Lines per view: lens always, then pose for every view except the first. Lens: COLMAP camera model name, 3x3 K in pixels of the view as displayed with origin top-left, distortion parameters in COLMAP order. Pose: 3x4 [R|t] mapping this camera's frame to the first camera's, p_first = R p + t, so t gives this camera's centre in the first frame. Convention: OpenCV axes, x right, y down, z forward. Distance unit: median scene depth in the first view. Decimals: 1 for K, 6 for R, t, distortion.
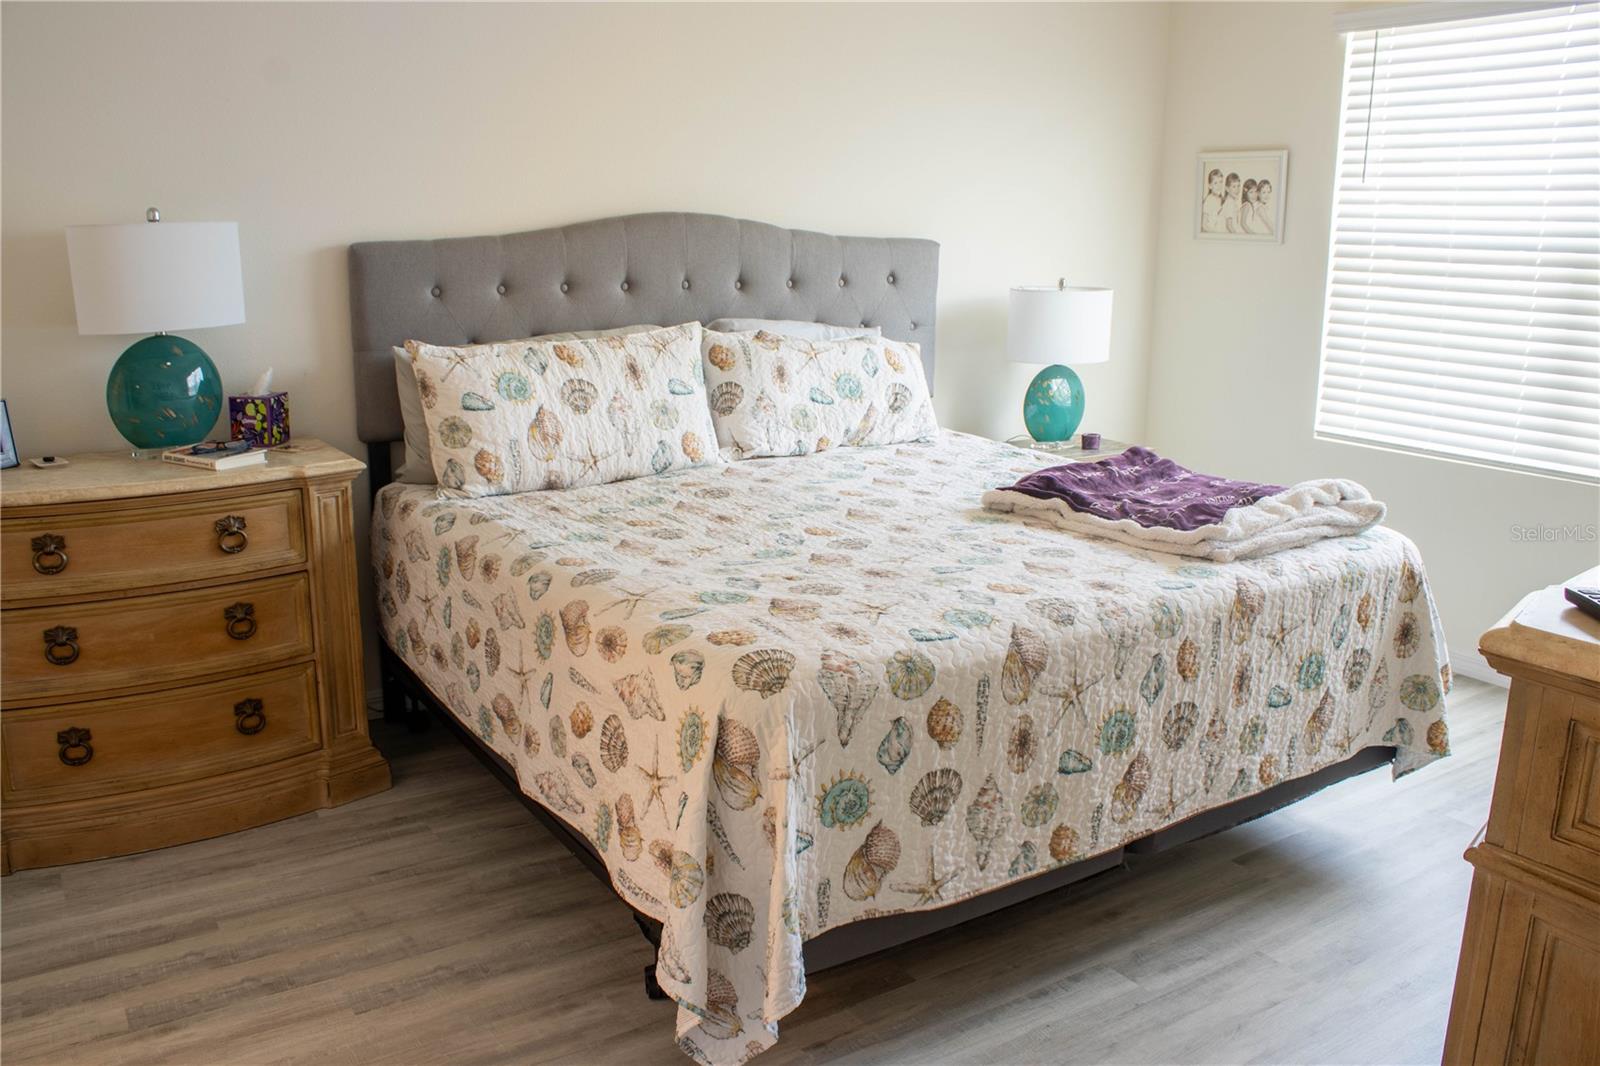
lens RADIAL K [[1326.4, 0, 800.0], [0, 1326.4, 533.0], [0, 0, 1]] dist [-0.158996, 0.154415]
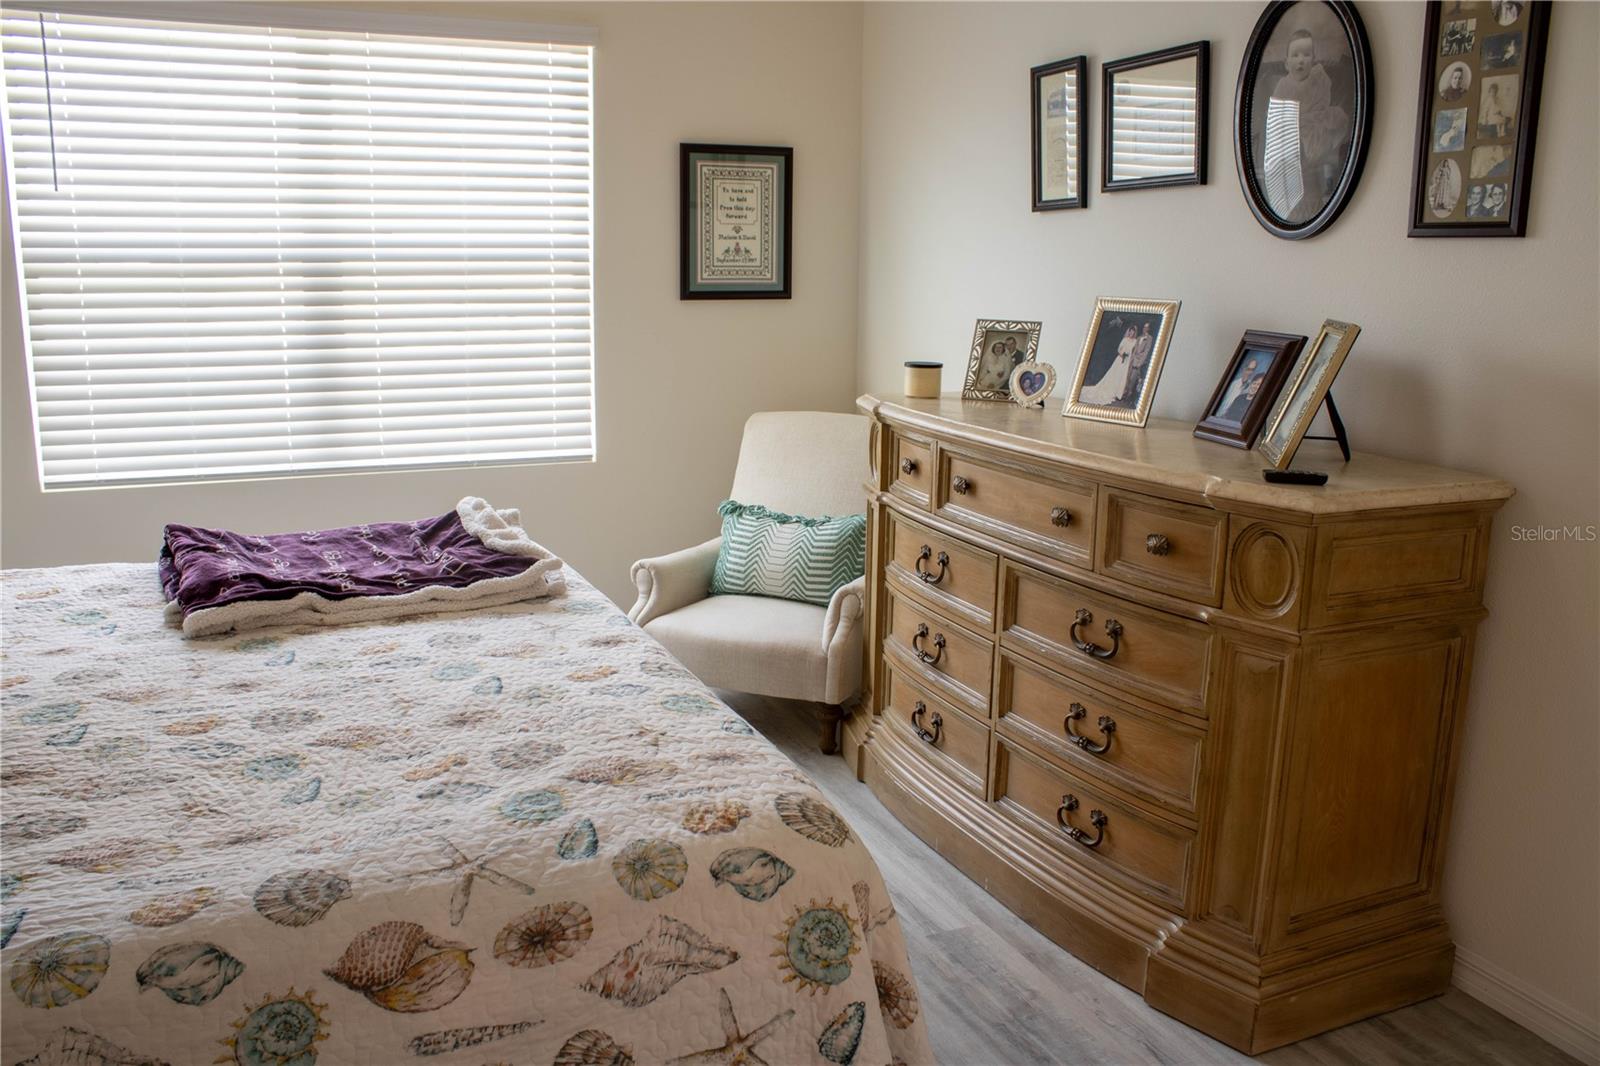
lens RADIAL K [[1326.4, 0, 800.0], [0, 1326.4, 533.0], [0, 0, 1]] dist [-0.158996, 0.154415]
pose [[0.171234, -0.212554, 0.962029, -0.556540], [0.213679, 0.961221, 0.174342, -0.148624], [-0.961780, 0.175712, 0.210012, 0.601118]]
